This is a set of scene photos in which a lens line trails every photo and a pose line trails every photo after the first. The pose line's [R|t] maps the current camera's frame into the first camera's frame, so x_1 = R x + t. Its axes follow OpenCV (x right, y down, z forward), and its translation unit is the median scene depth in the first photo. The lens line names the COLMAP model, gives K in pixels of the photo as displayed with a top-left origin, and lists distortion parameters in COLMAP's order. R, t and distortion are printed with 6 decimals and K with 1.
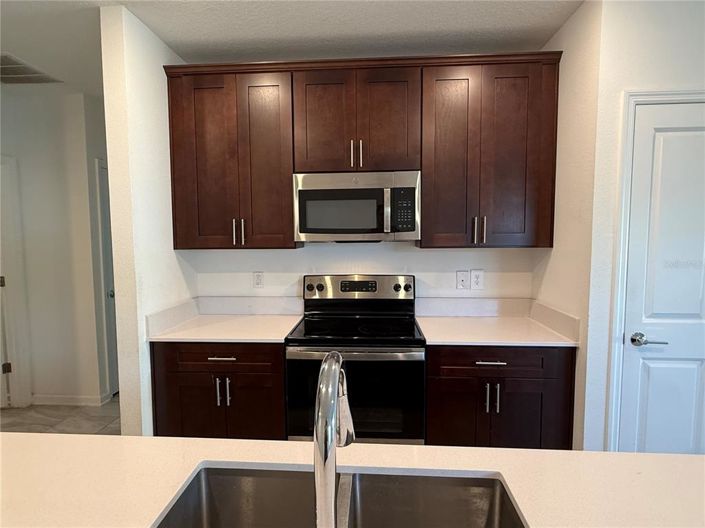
lens RADIAL K [[391.2, 0, 351.1], [0, 391.2, 264.9], [0, 0, 1]] dist [0.010717, -0.003858]
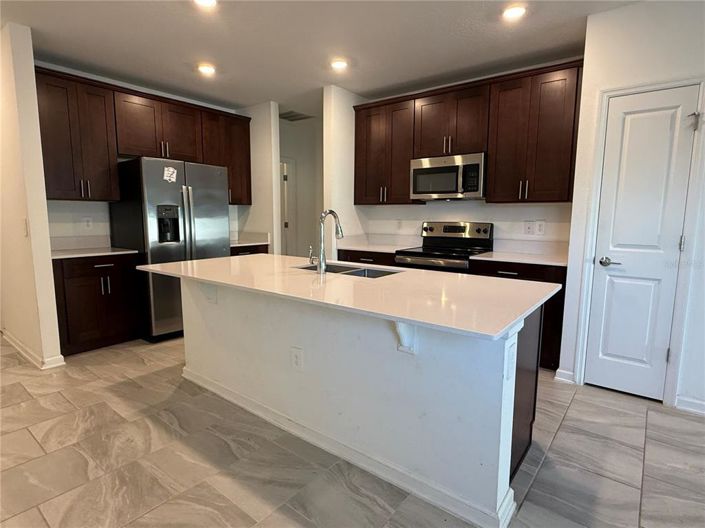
lens RADIAL K [[391.2, 0, 352.0], [0, 391.2, 264.5], [0, 0, 1]] dist [0.010717, -0.003858]
pose [[0.830942, 0.080369, -0.550523, 0.633052], [-0.051062, 0.996352, 0.068383, 0.124772], [0.554011, -0.028712, 0.832014, -0.605538]]
